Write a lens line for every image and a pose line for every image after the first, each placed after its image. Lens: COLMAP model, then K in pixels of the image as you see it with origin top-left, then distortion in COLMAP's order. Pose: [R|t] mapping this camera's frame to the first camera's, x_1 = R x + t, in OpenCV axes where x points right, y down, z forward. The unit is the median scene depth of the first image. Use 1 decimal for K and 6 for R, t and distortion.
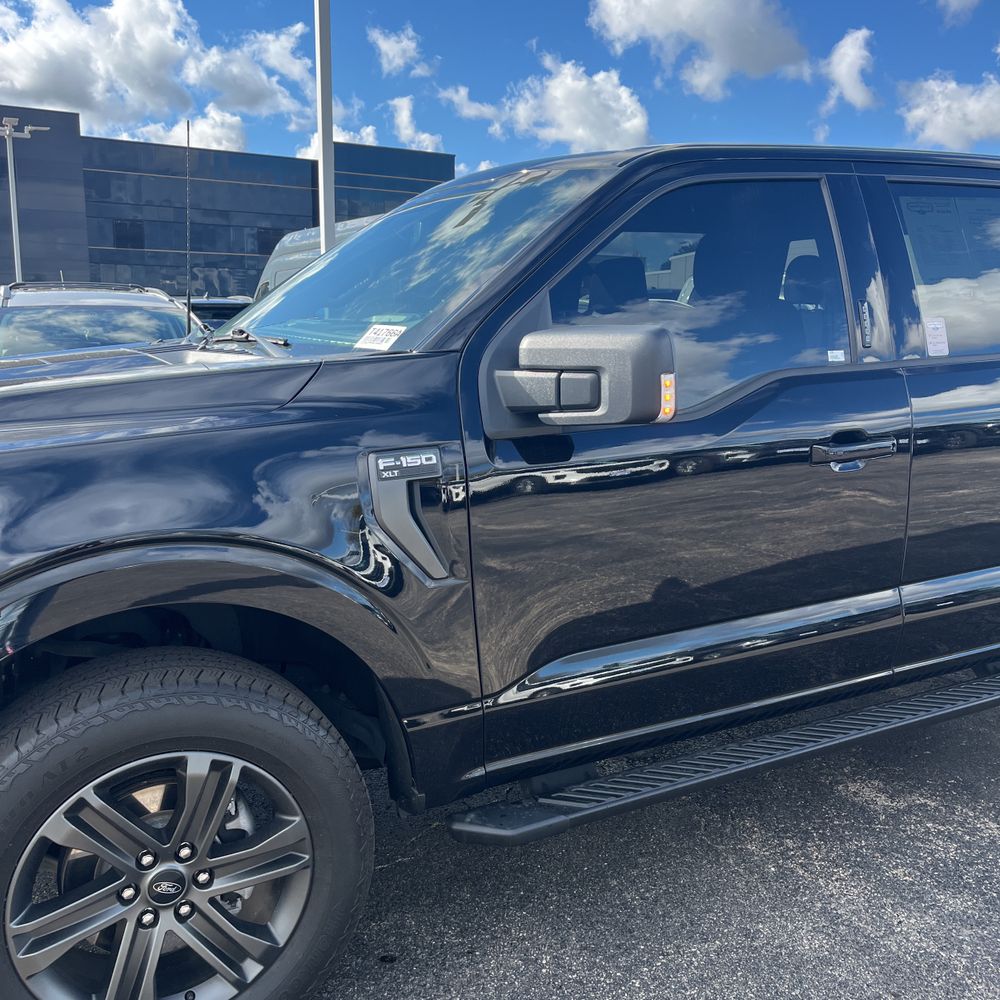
lens RADIAL K [[1027.8, 0, 510.2], [0, 1027.8, 485.3], [0, 0, 1]] dist [0.020364, 0.000000]
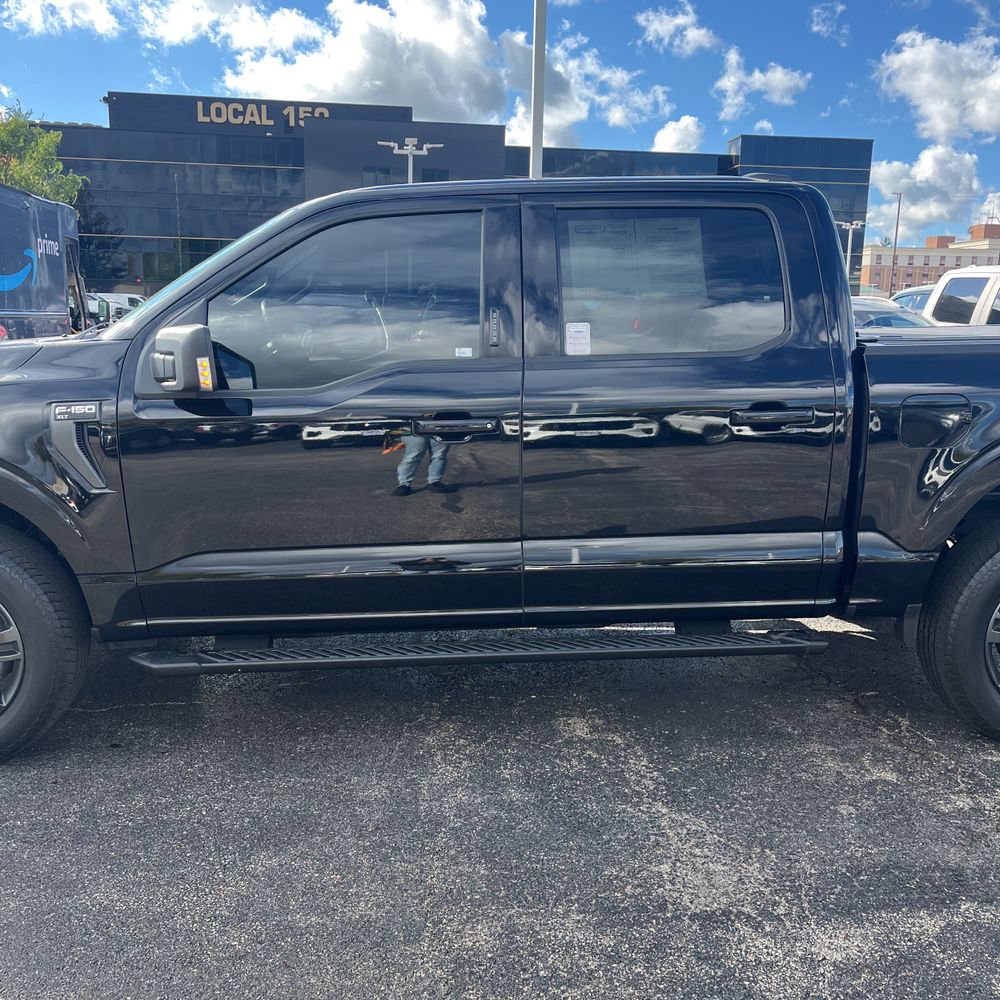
lens RADIAL K [[1027.8, 0, 497.6], [0, 1027.8, 502.0], [0, 0, 1]] dist [0.020364, 0.000000]
pose [[0.915309, 0.081999, -0.394317, 1.139201], [-0.074340, 0.996629, 0.034690, 0.015066], [0.395833, -0.002439, 0.918319, -0.187251]]
